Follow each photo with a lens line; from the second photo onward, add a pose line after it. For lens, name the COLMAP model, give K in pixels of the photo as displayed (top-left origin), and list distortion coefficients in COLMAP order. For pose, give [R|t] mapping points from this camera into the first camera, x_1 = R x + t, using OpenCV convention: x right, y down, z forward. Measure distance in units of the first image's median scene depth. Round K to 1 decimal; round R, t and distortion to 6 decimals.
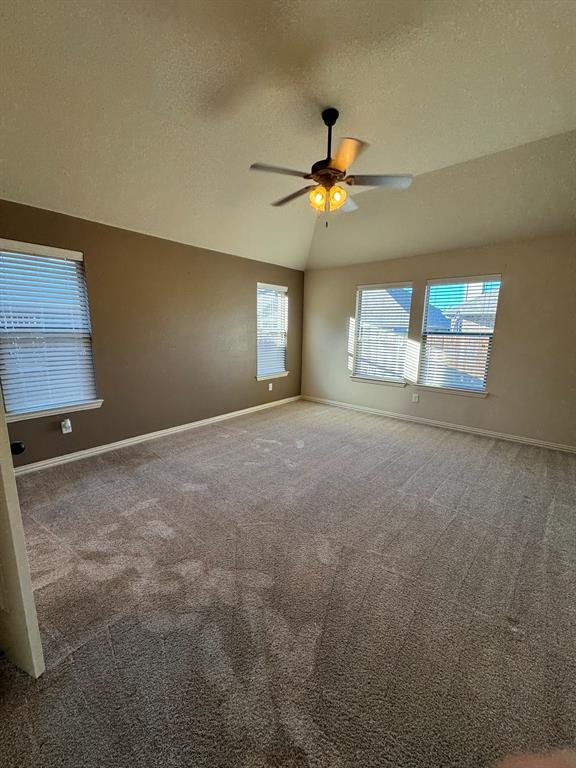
lens RADIAL K [[307.1, 0, 288.0], [0, 307.1, 384.0], [0, 0, 1]] dist [-0.000141, -0.000114]
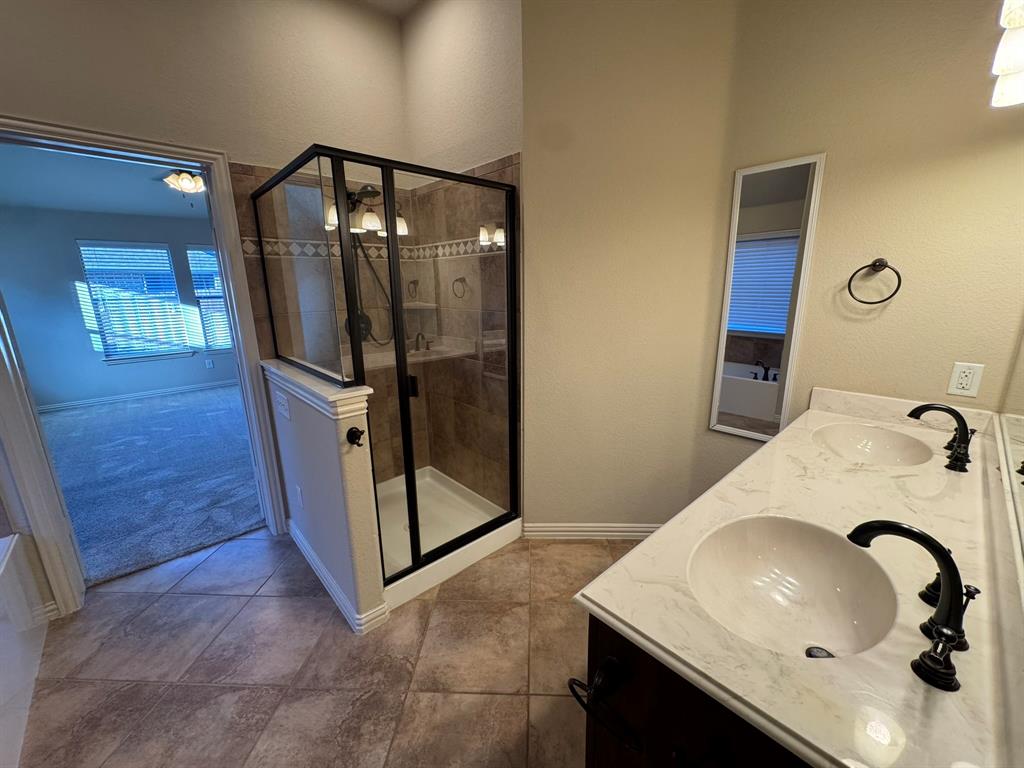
lens RADIAL K [[409.5, 0, 512.0], [0, 409.5, 384.0], [0, 0, 1]] dist [-0.000141, -0.000114]
pose [[0.133387, -0.251224, 0.958694, -0.734871], [0.196075, 0.954907, 0.222951, 0.005111], [-0.971474, 0.158237, 0.176631, -0.168032]]
